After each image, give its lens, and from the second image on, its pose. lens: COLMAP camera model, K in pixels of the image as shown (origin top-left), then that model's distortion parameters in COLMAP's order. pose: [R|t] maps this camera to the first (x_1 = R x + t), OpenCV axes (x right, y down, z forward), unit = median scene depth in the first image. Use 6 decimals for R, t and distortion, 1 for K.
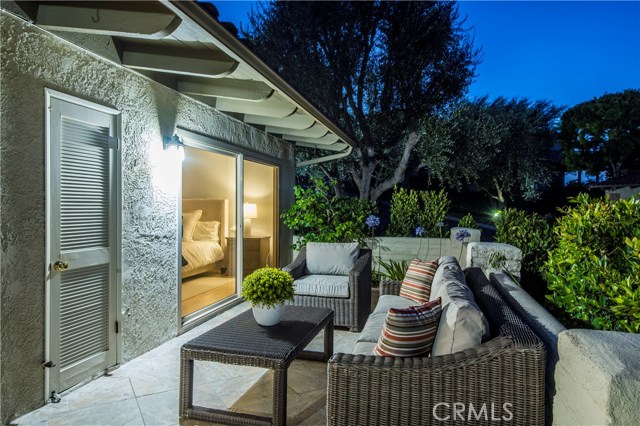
lens RADIAL K [[431.4, 0, 318.9], [0, 431.4, 212.7], [0, 0, 1]] dist [-0.000650, -0.000862]
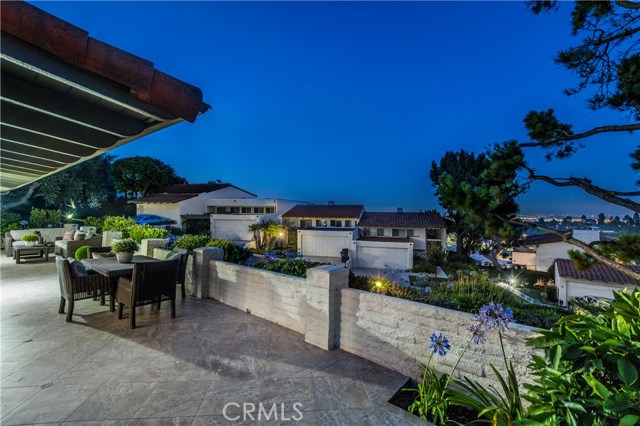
lens RADIAL K [[294.1, 0, 319.5], [0, 294.1, 212.4], [0, 0, 1]] dist [-0.001360, -0.000154]
pose [[0.442479, 0.001314, 0.896778, -0.164484], [0.001165, 0.999997, -0.002040, -0.008440], [-0.896778, 0.001948, 0.442476, -0.326681]]
